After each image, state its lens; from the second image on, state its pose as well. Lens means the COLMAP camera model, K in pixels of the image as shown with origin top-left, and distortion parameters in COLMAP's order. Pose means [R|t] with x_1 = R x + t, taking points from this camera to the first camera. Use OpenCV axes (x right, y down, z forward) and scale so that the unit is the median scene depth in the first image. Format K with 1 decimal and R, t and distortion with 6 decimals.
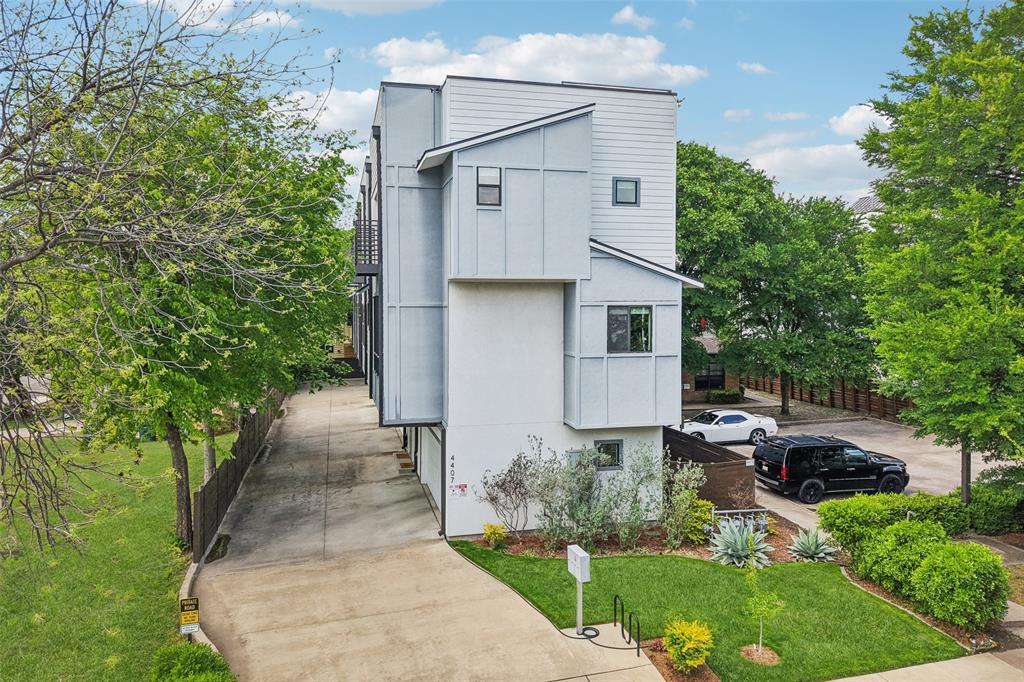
lens RADIAL K [[673.1, 0, 512.0], [0, 673.1, 341.0], [0, 0, 1]] dist [0.024942, -0.002234]
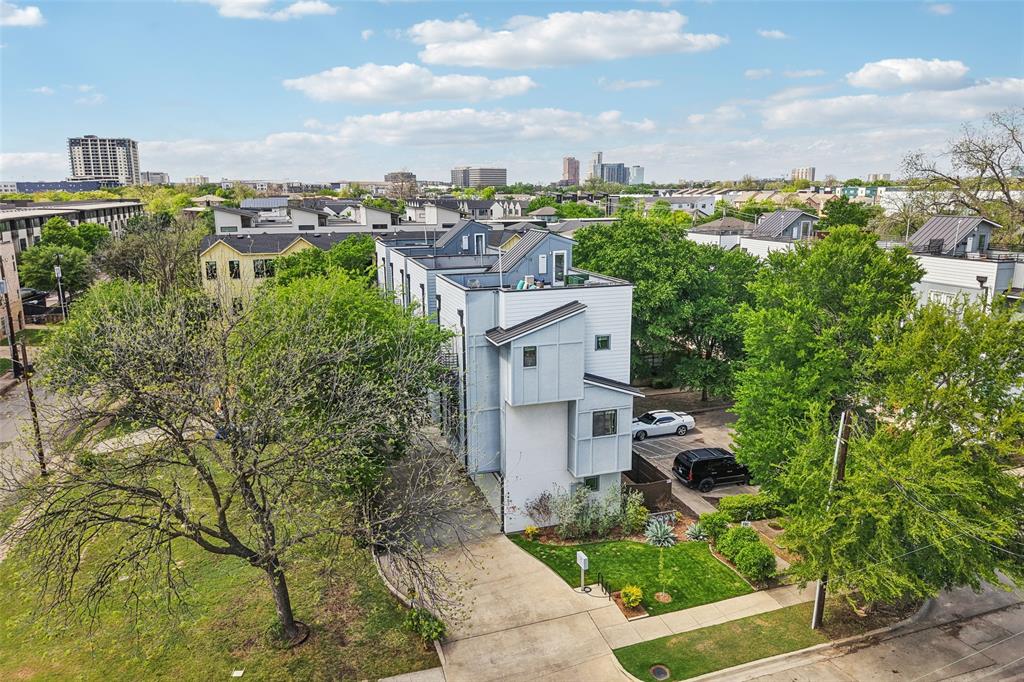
lens RADIAL K [[673.1, 0, 512.0], [0, 673.1, 341.0], [0, 0, 1]] dist [0.024942, -0.002234]
pose [[0.997739, -0.020151, 0.064119, -0.184569], [0.008883, 0.985165, 0.171382, -0.540999], [-0.066622, -0.170425, 0.983116, -0.724859]]
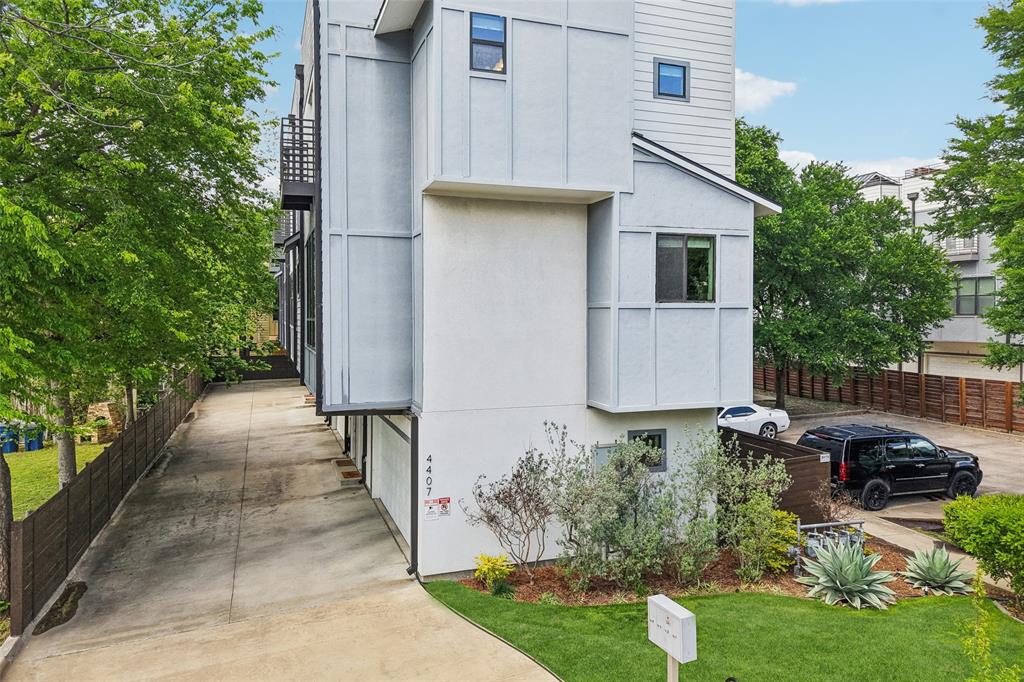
lens RADIAL K [[672.1, 0, 512.0], [0, 672.1, 341.0], [0, 0, 1]] dist [0.003153, 0.006339]
pose [[0.995035, -0.002917, 0.099483, -0.071391], [0.004530, 0.999862, -0.015987, 0.066429], [-0.099422, 0.016359, 0.994911, 0.318861]]
